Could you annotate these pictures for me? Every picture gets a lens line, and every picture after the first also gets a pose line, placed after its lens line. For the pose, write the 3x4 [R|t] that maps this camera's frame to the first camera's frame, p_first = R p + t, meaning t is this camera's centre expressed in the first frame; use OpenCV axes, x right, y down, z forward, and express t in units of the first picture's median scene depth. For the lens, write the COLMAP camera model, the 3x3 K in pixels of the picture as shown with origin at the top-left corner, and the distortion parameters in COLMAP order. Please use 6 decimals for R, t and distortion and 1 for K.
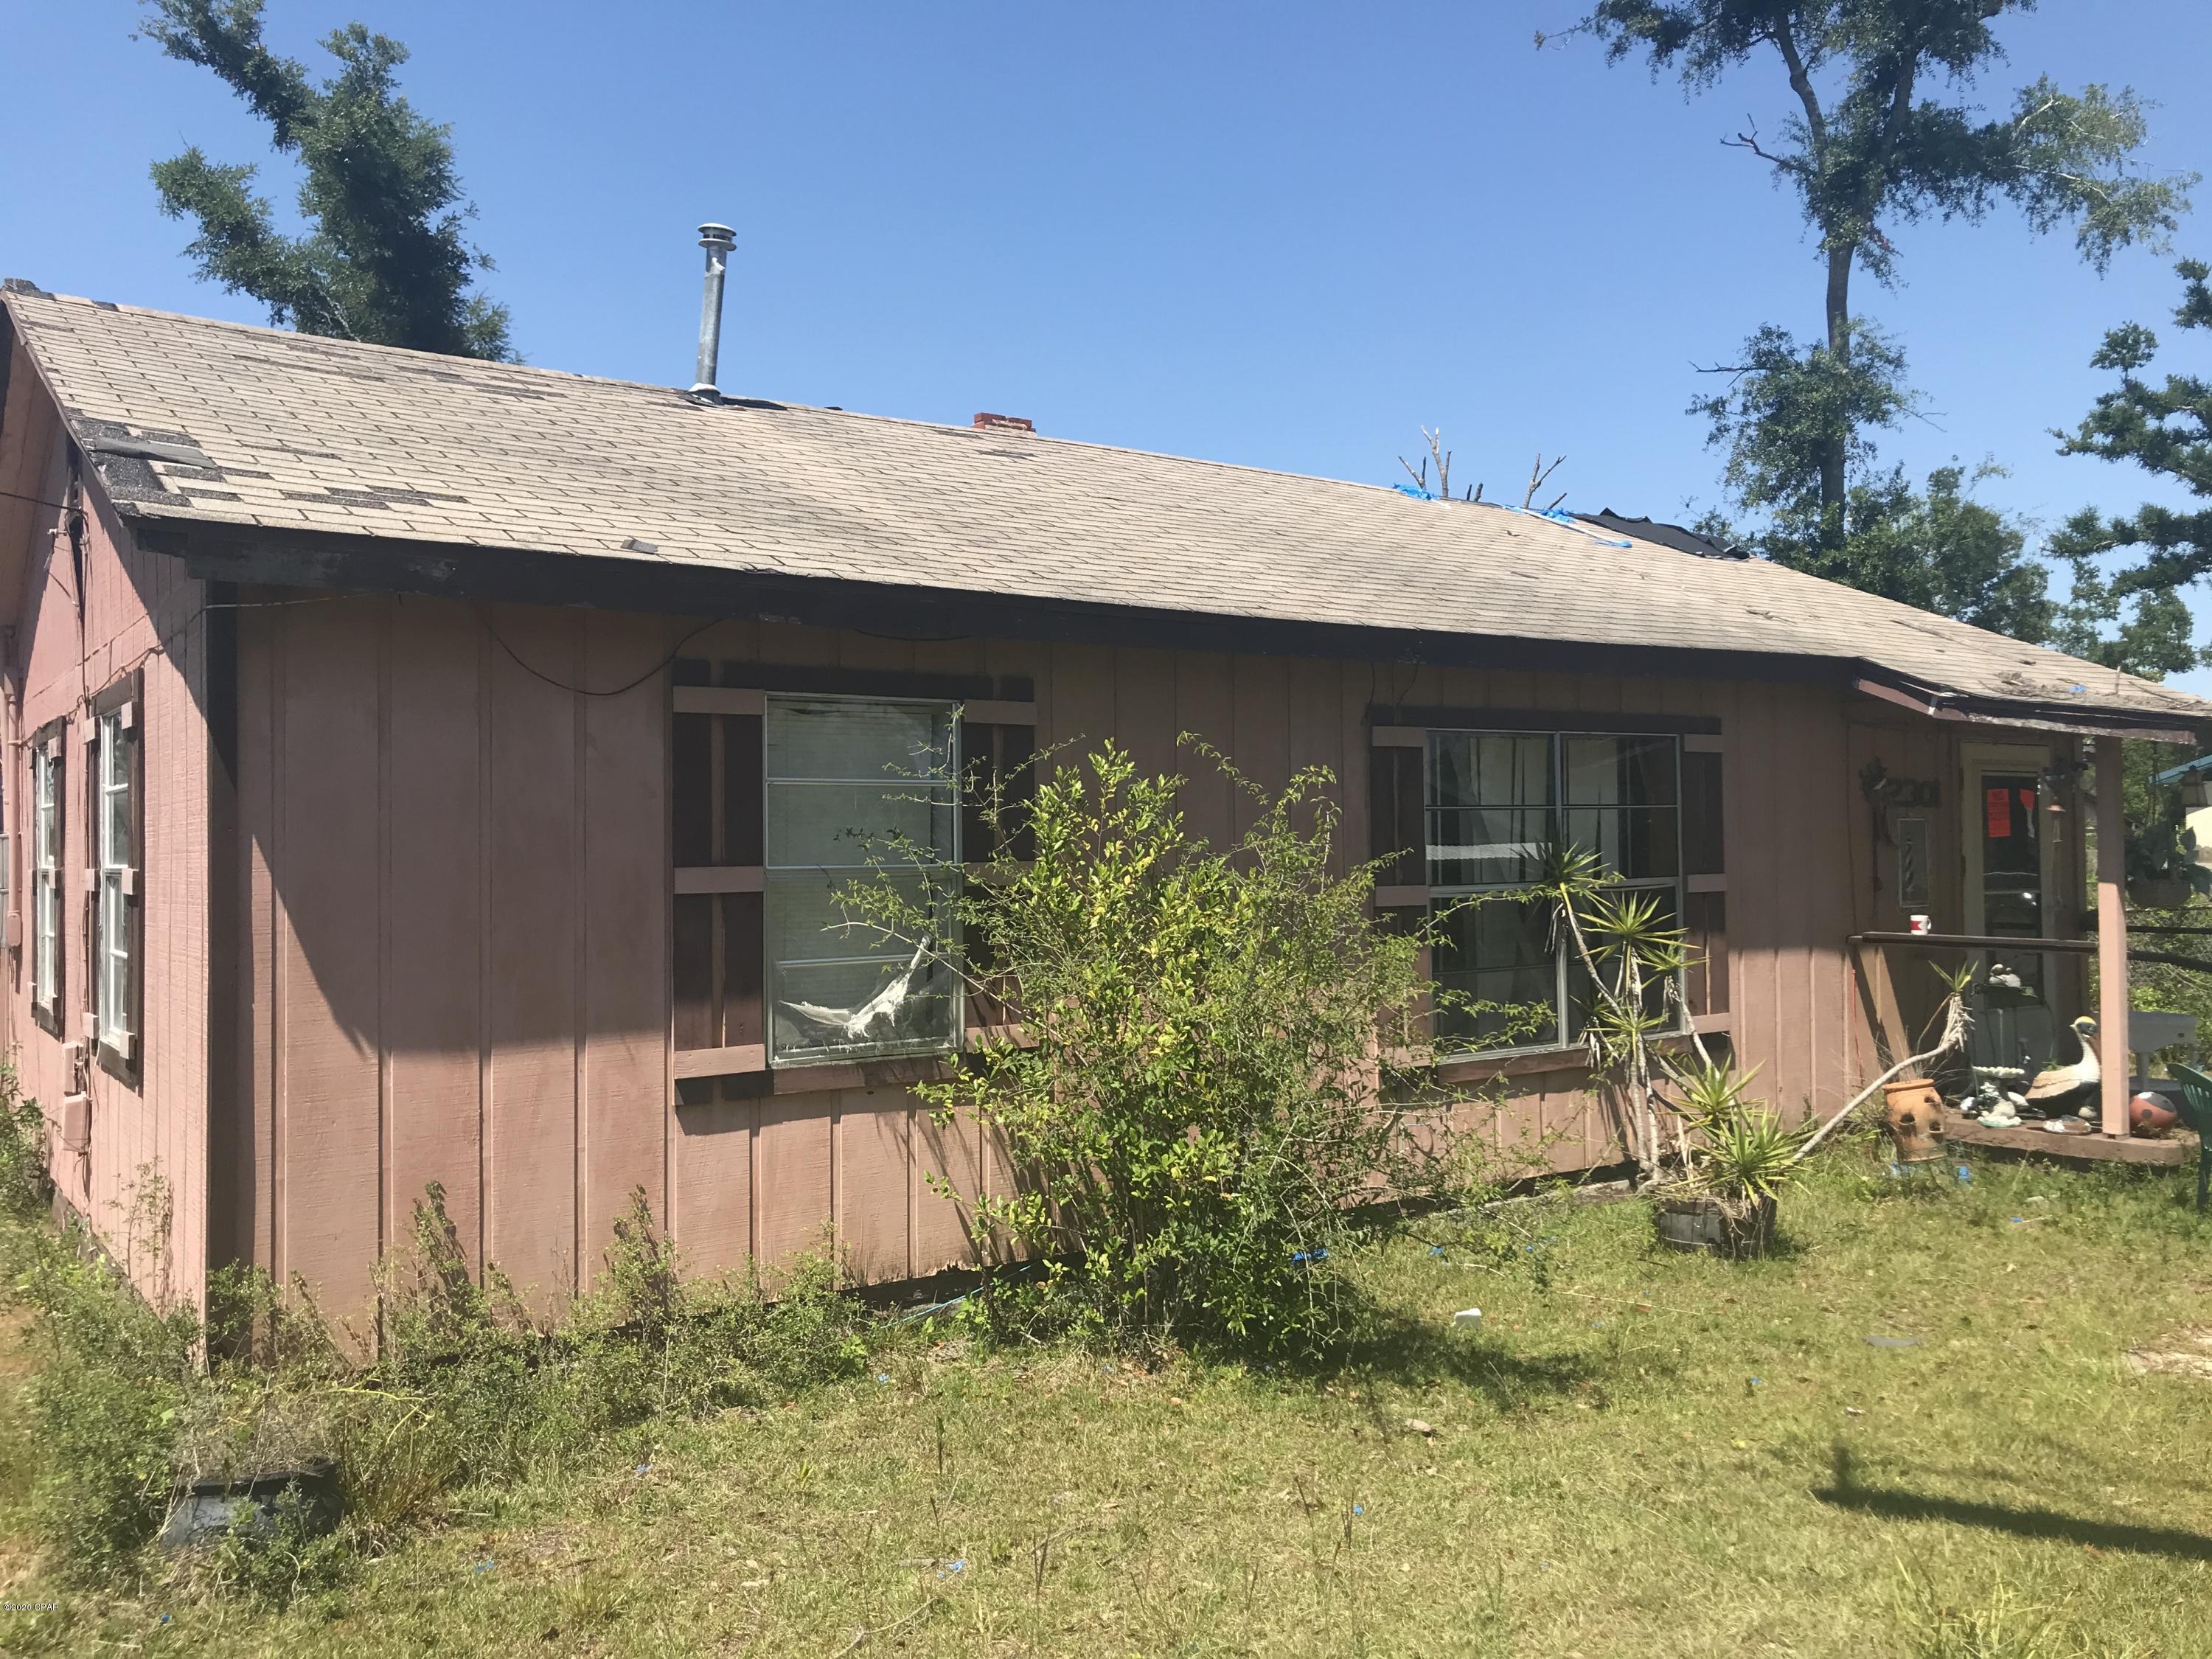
lens RADIAL K [[1814.5, 0, 1111.0], [0, 1814.5, 823.0], [0, 0, 1]] dist [0.038155, -0.063773]
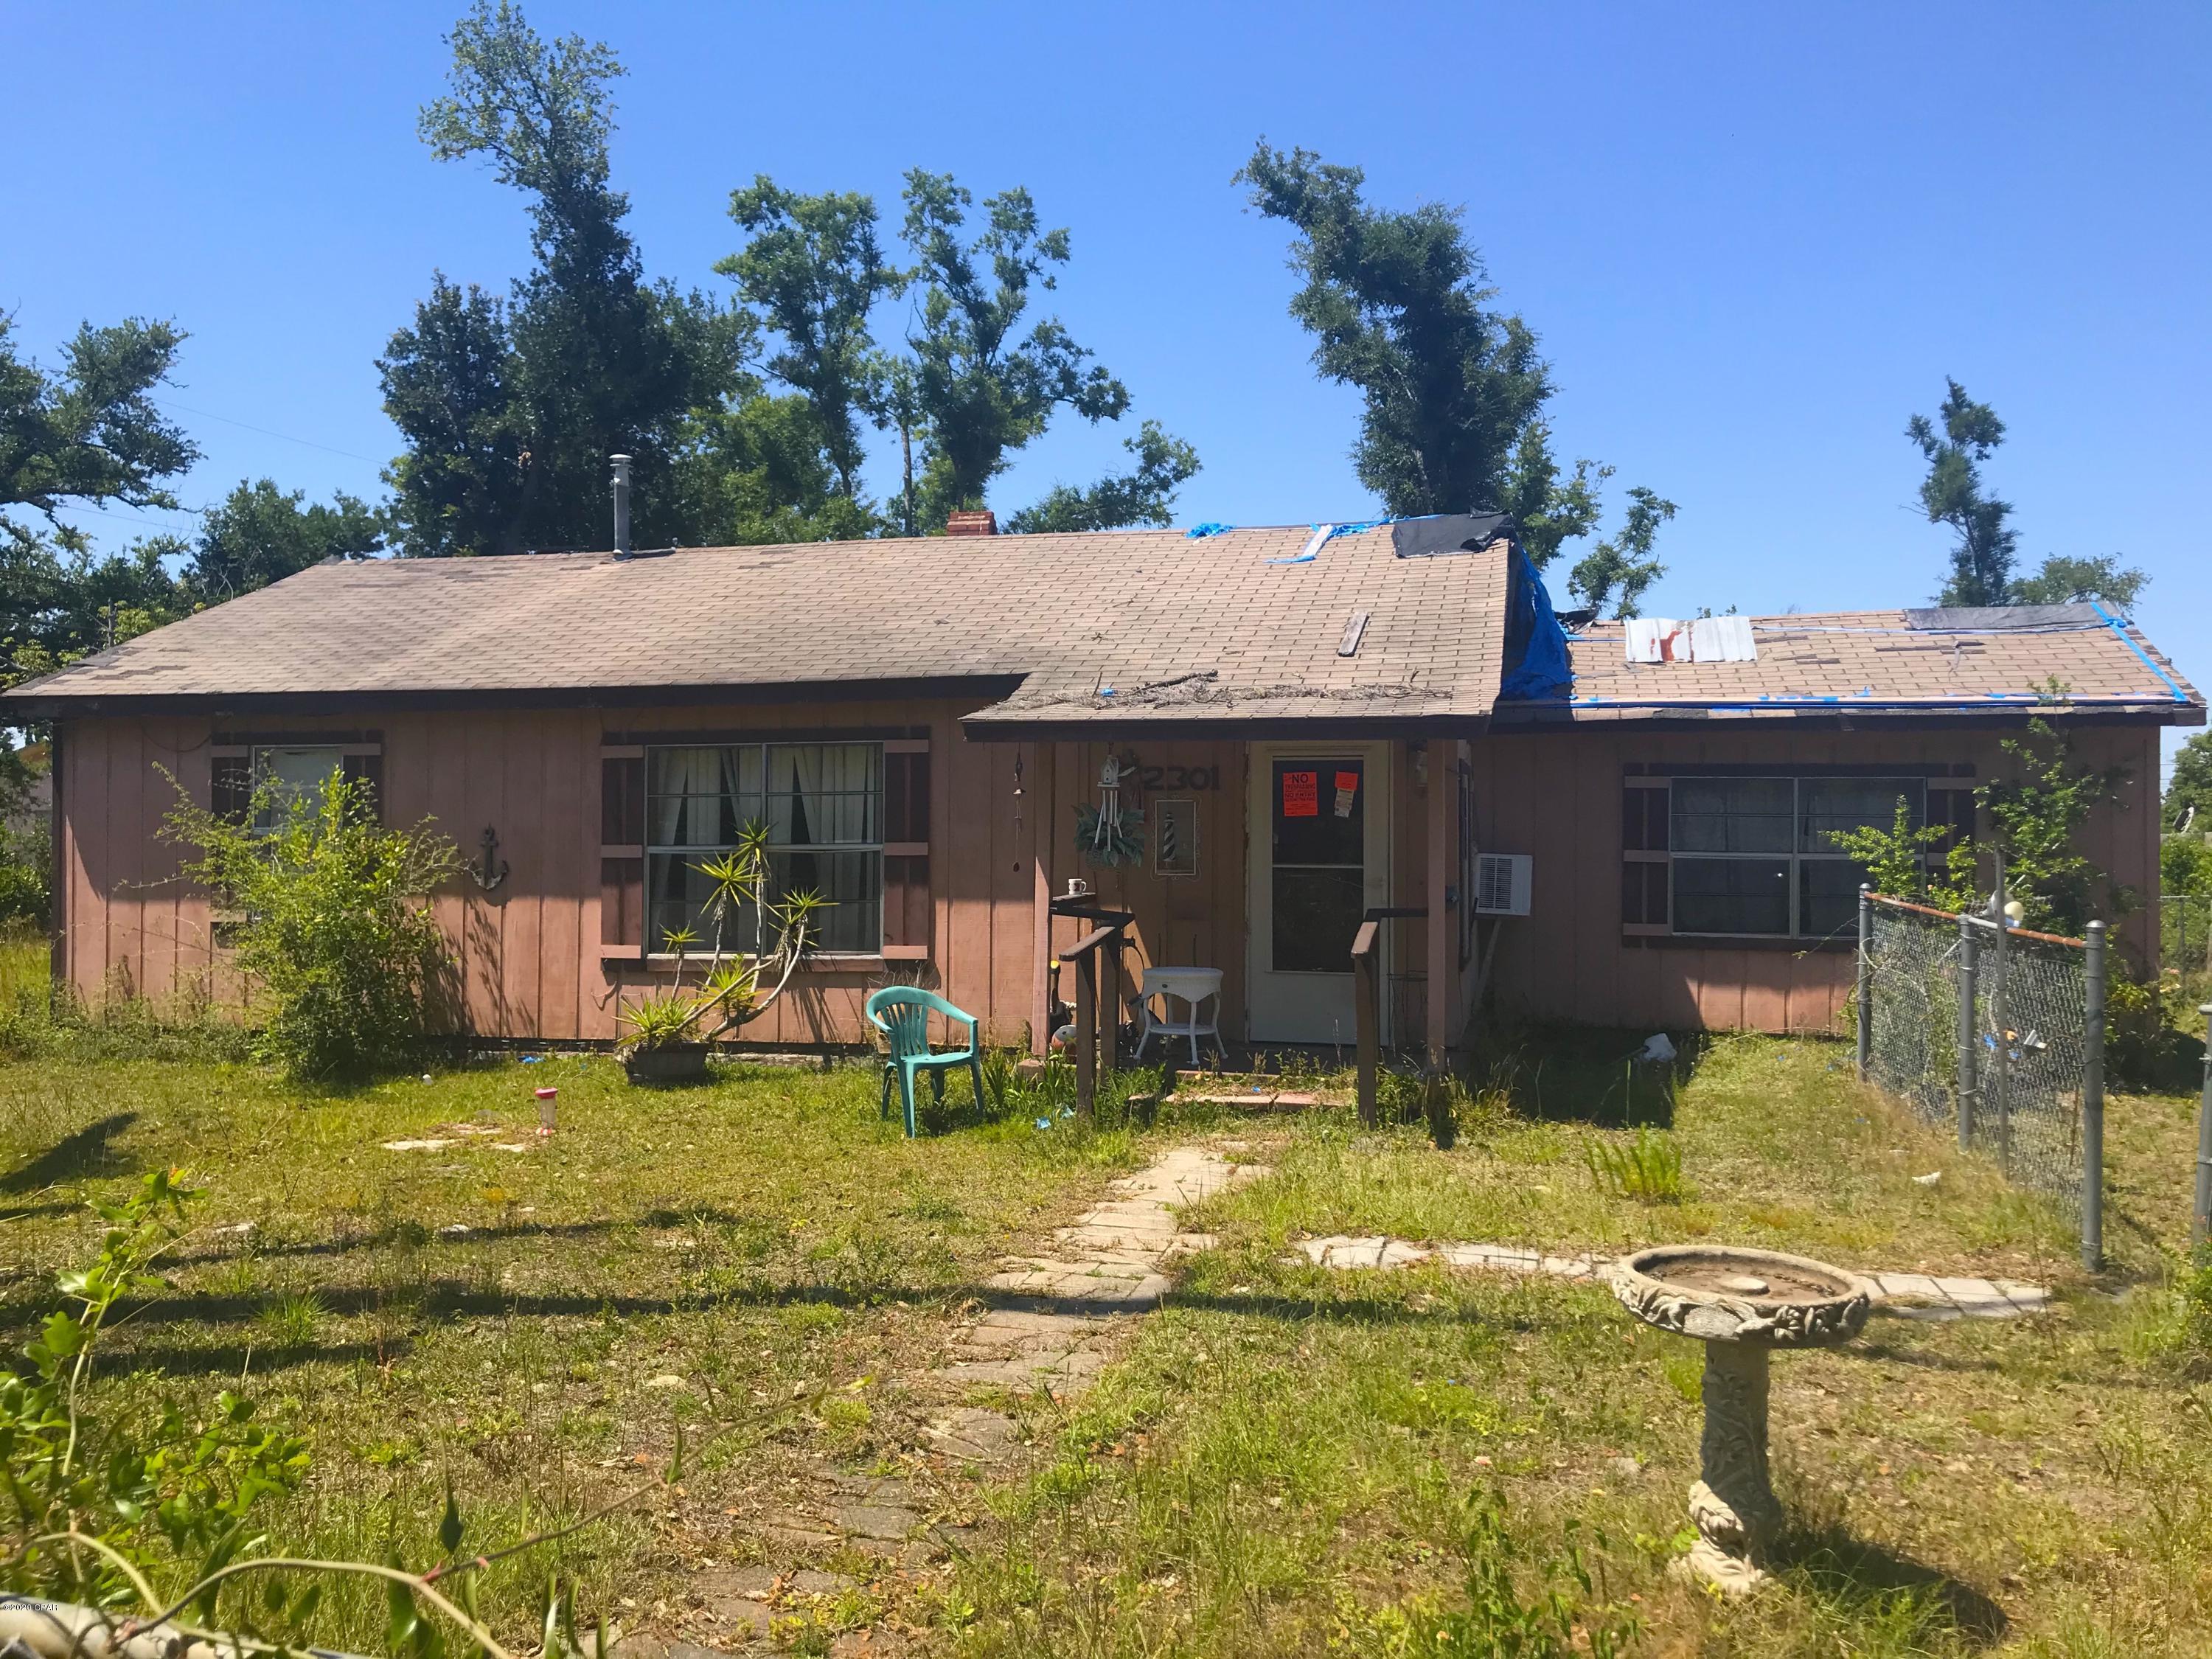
lens RADIAL K [[1814.5, 0, 1111.0], [0, 1814.5, 823.0], [0, 0, 1]] dist [0.038155, -0.063773]
pose [[0.657006, 0.002505, -0.753882, 1.450628], [0.003740, 0.999971, 0.006583, 0.006047], [0.753876, -0.007144, 0.656977, 0.237604]]
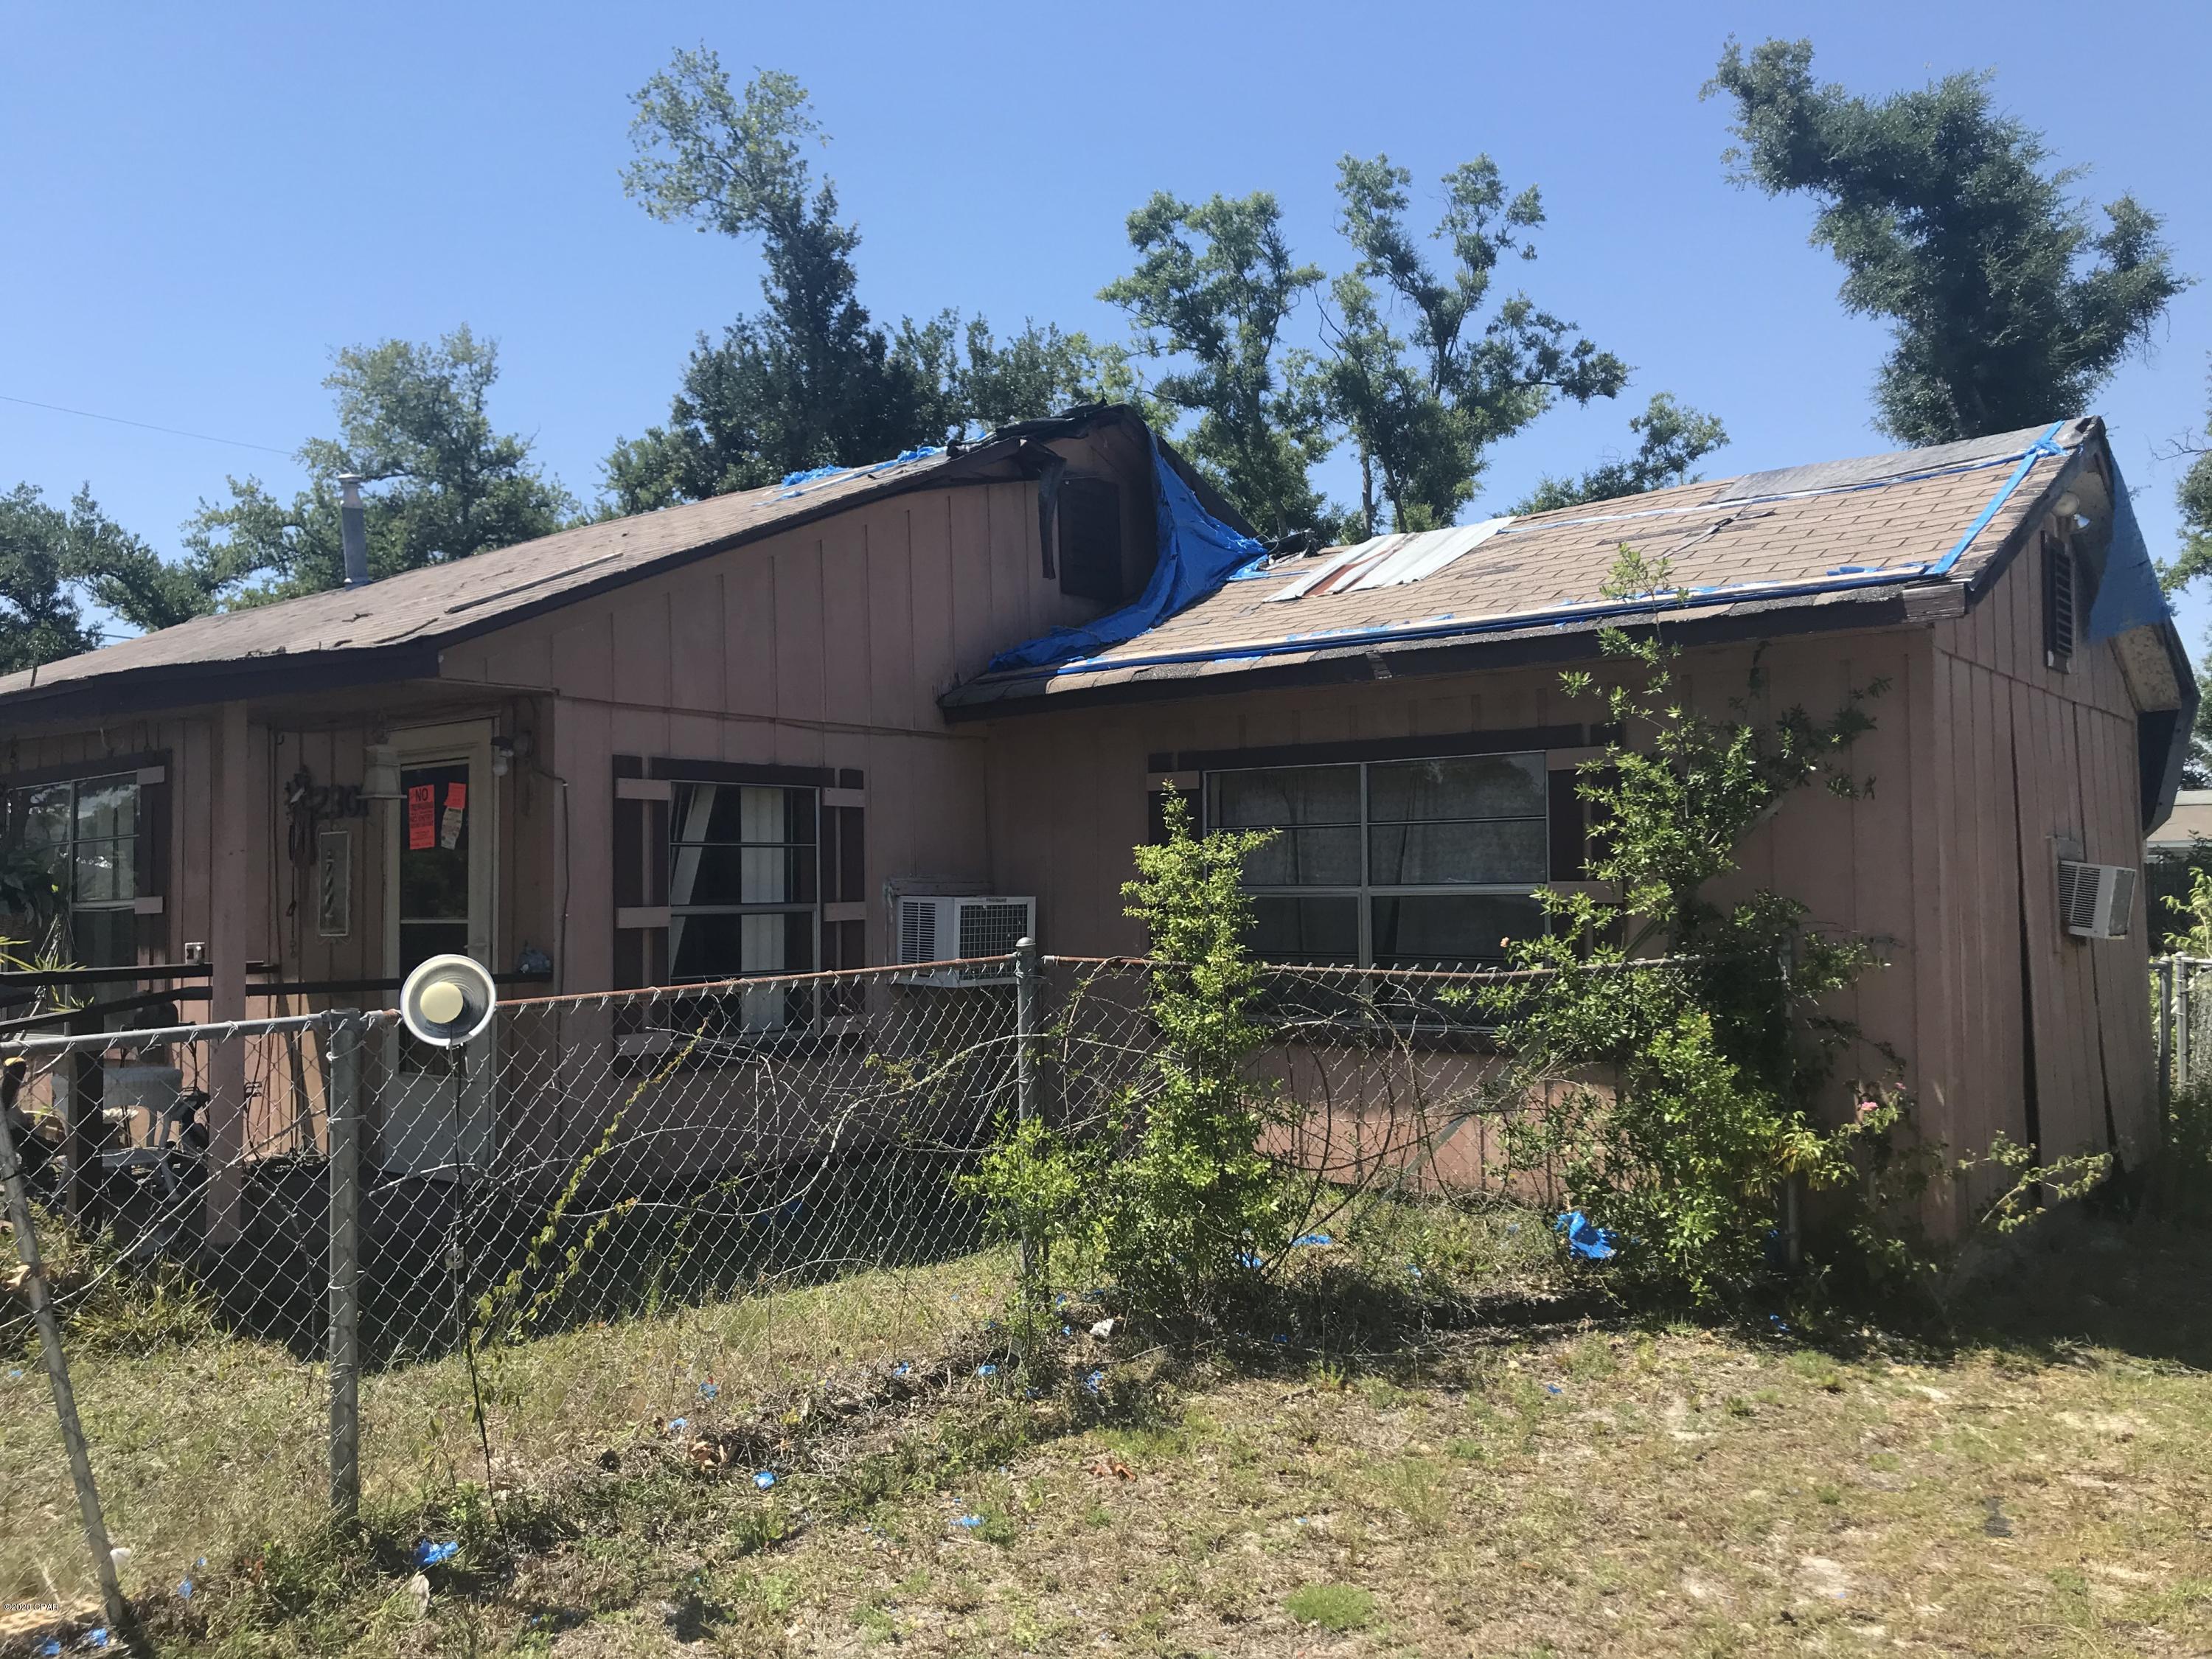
lens RADIAL K [[1814.5, 0, 1111.0], [0, 1814.5, 823.0], [0, 0, 1]] dist [0.038155, -0.063773]
pose [[0.270207, -0.034783, -0.962174, 1.537107], [0.031160, 0.999140, -0.027369, 0.032355], [0.962298, -0.022586, 0.271059, 1.263804]]
